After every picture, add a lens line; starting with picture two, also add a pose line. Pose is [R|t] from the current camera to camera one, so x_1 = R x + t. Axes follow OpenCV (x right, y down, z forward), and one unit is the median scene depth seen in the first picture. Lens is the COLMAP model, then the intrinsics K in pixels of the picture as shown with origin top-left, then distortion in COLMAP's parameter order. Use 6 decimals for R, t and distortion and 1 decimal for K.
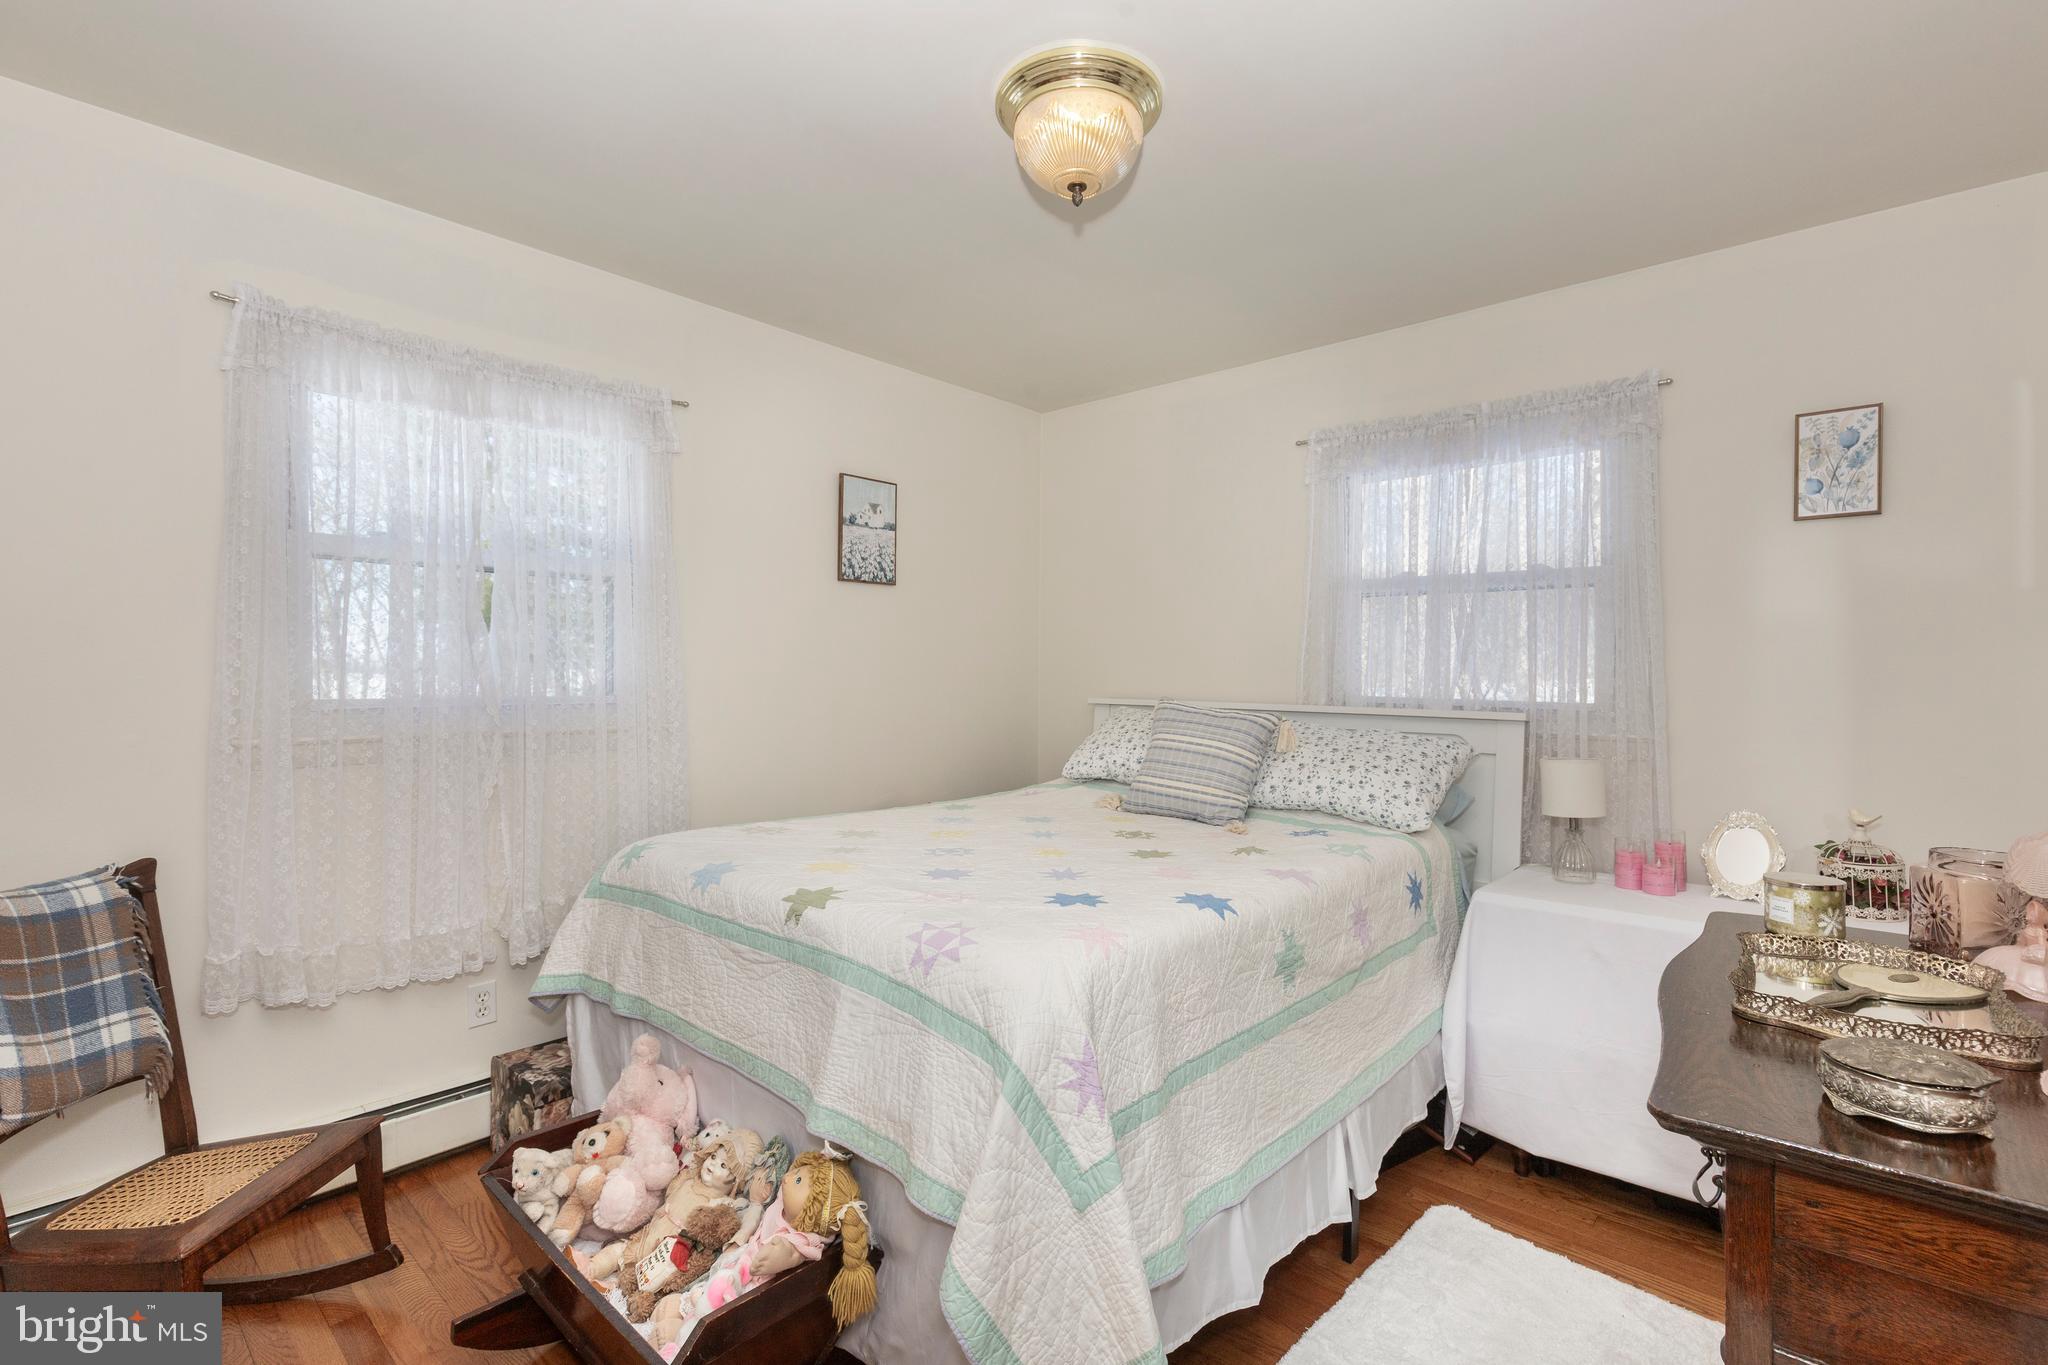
lens RADIAL K [[926.3, 0, 1030.6], [0, 926.3, 678.8], [0, 0, 1]] dist [0.002471, -0.001522]
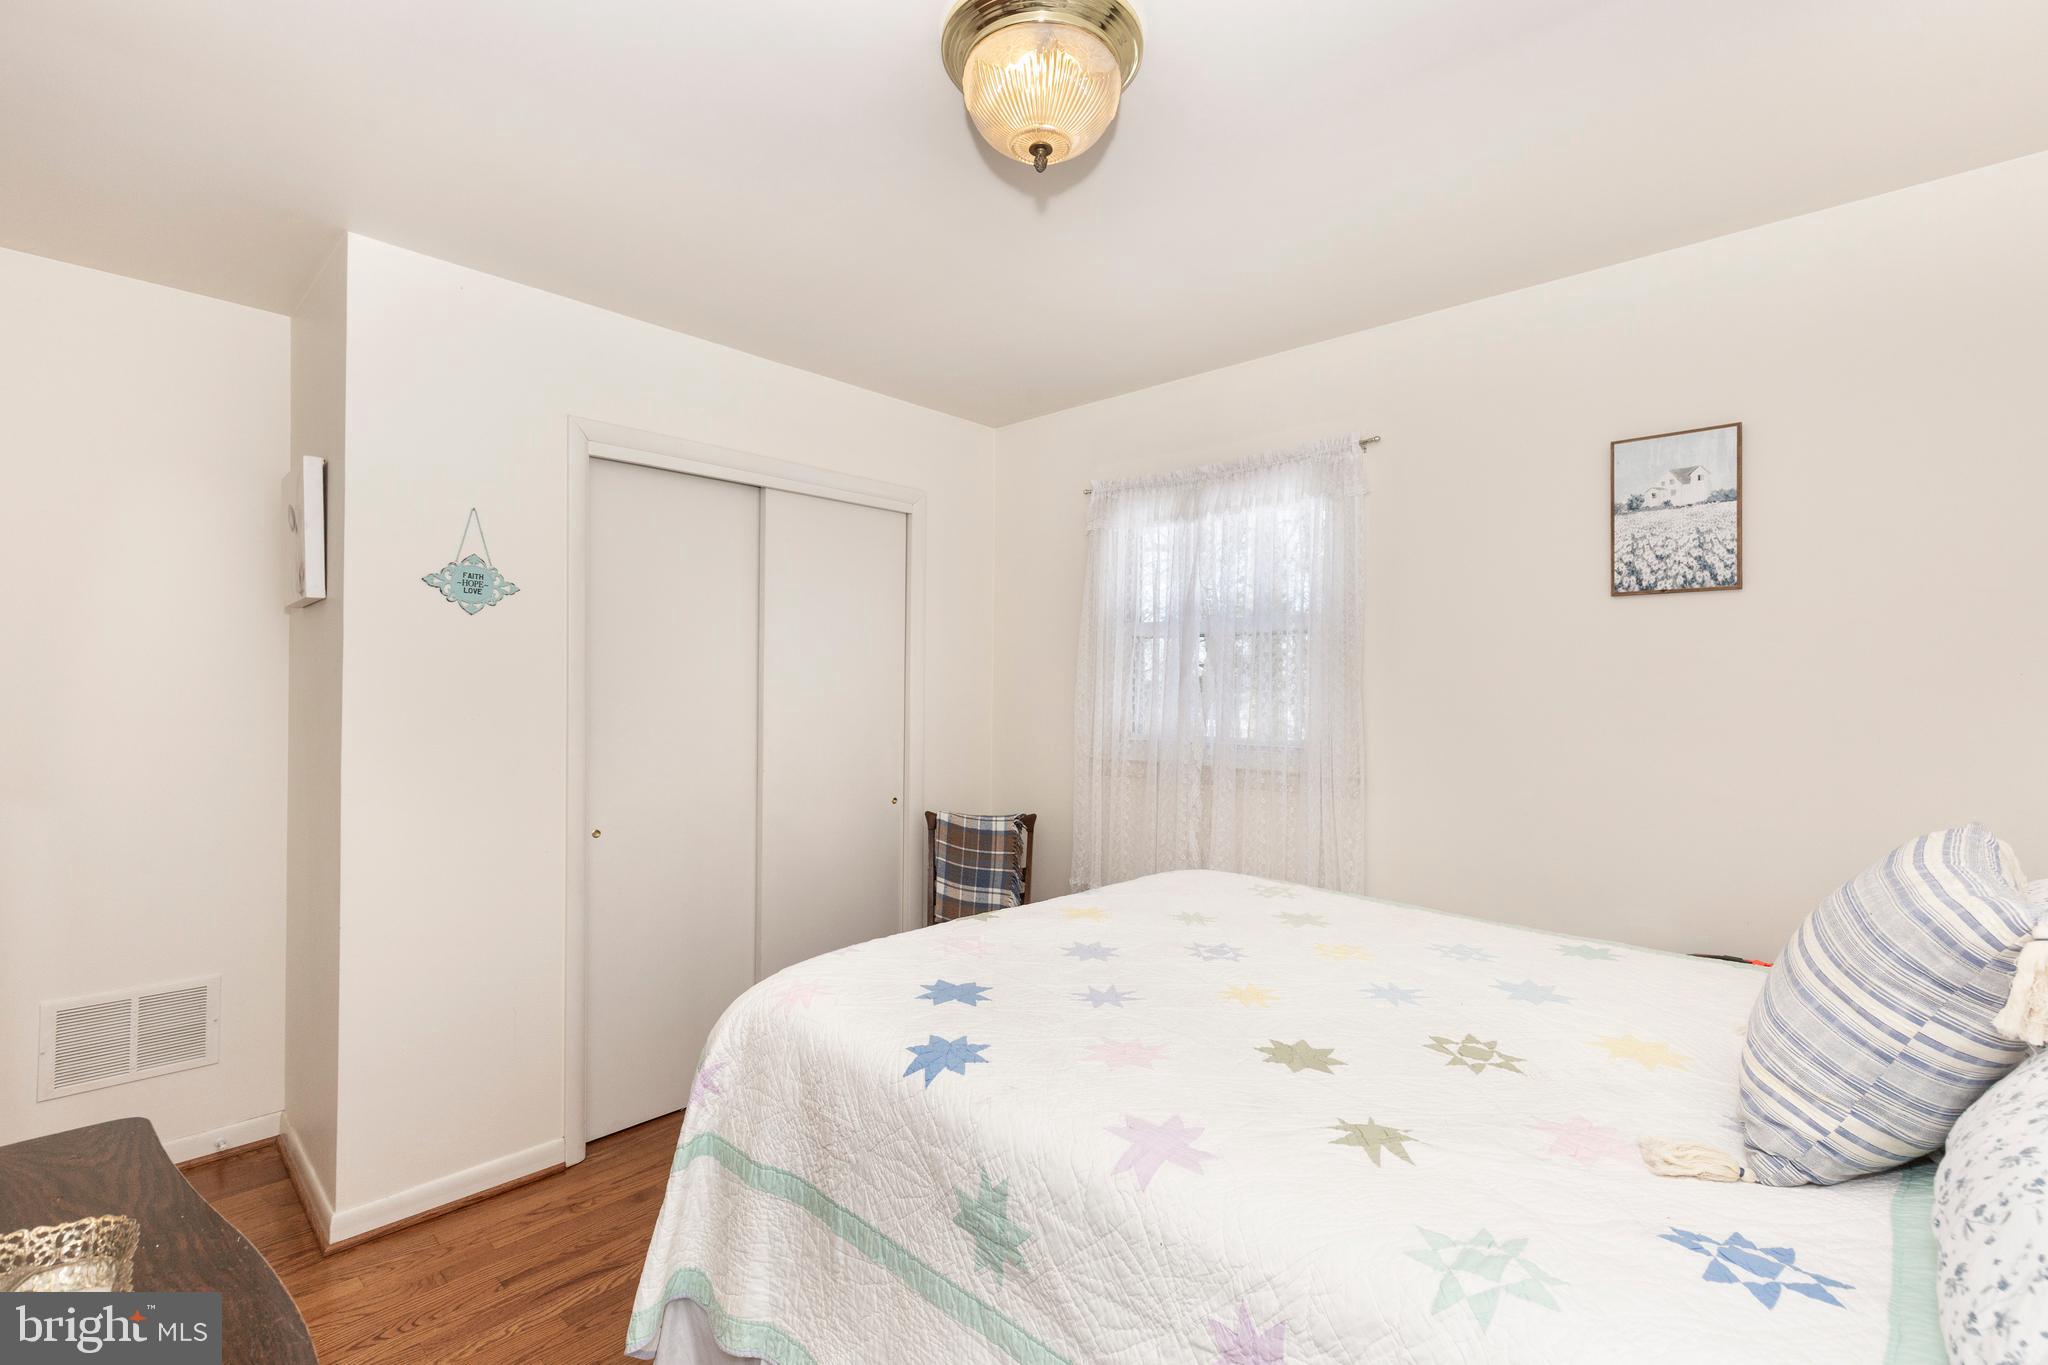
lens RADIAL K [[926.3, 0, 1030.3], [0, 926.3, 684.0], [0, 0, 1]] dist [0.002471, -0.001522]
pose [[-0.031103, -0.008487, -0.999480, 0.497840], [-0.014260, 0.999866, -0.008047, -0.028269], [0.999414, 0.014002, -0.031220, 0.581336]]
